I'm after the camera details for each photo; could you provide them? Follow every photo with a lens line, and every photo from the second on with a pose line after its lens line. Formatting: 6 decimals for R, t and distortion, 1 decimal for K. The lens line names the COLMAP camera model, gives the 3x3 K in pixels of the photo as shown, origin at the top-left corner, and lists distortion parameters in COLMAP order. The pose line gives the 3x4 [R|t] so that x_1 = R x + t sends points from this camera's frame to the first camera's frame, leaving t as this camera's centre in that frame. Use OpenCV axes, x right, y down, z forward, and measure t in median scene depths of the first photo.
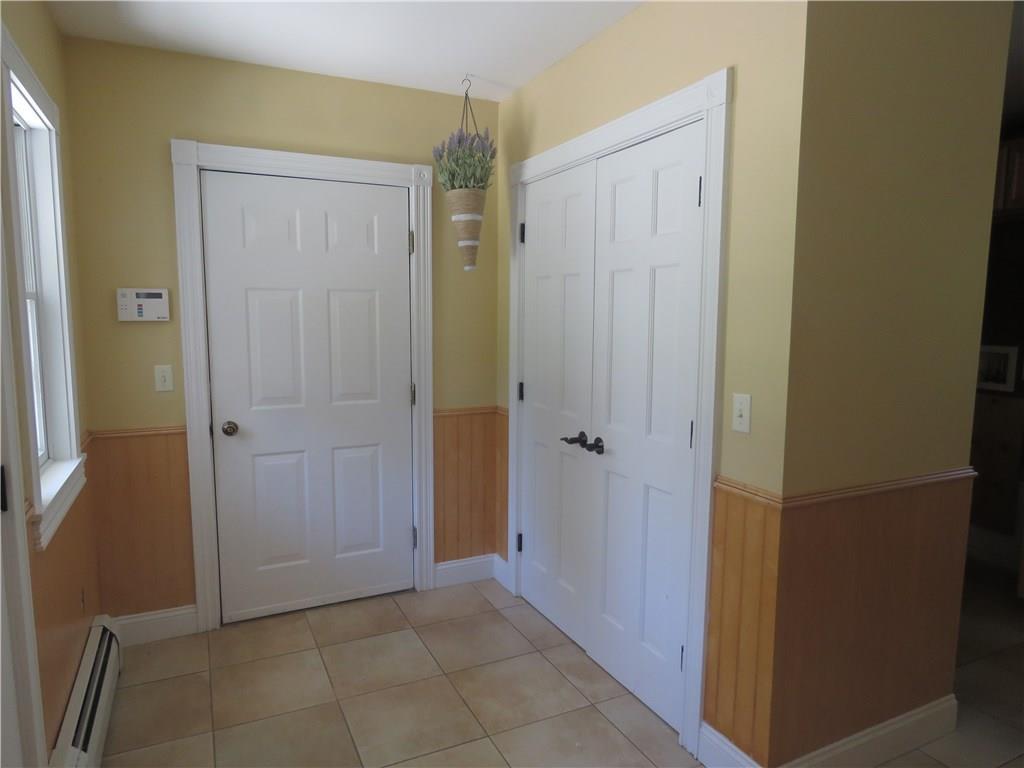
lens RADIAL K [[648.5, 0, 512.0], [0, 648.5, 384.0], [0, 0, 1]] dist [-0.010299, 0.003835]
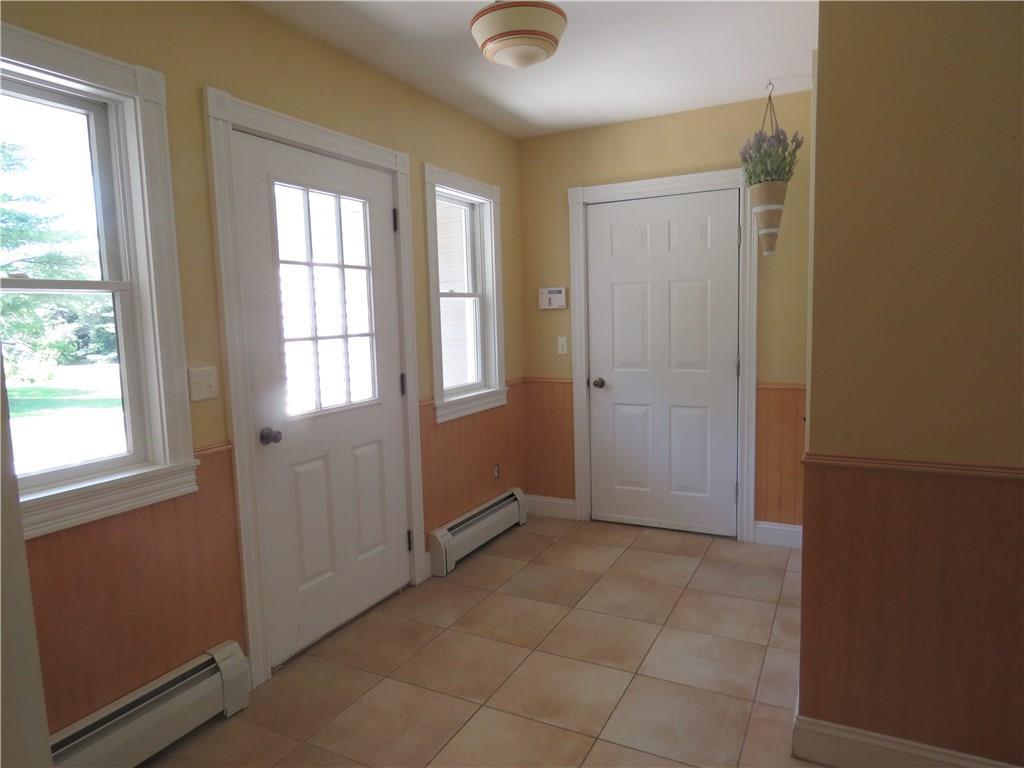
lens RADIAL K [[648.5, 0, 512.0], [0, 648.5, 384.0], [0, 0, 1]] dist [-0.010299, 0.003835]
pose [[0.600086, 0.063466, -0.797414, 0.586879], [-0.058143, 0.997672, 0.035650, 0.031649], [0.797820, 0.024971, 0.602379, -0.014007]]
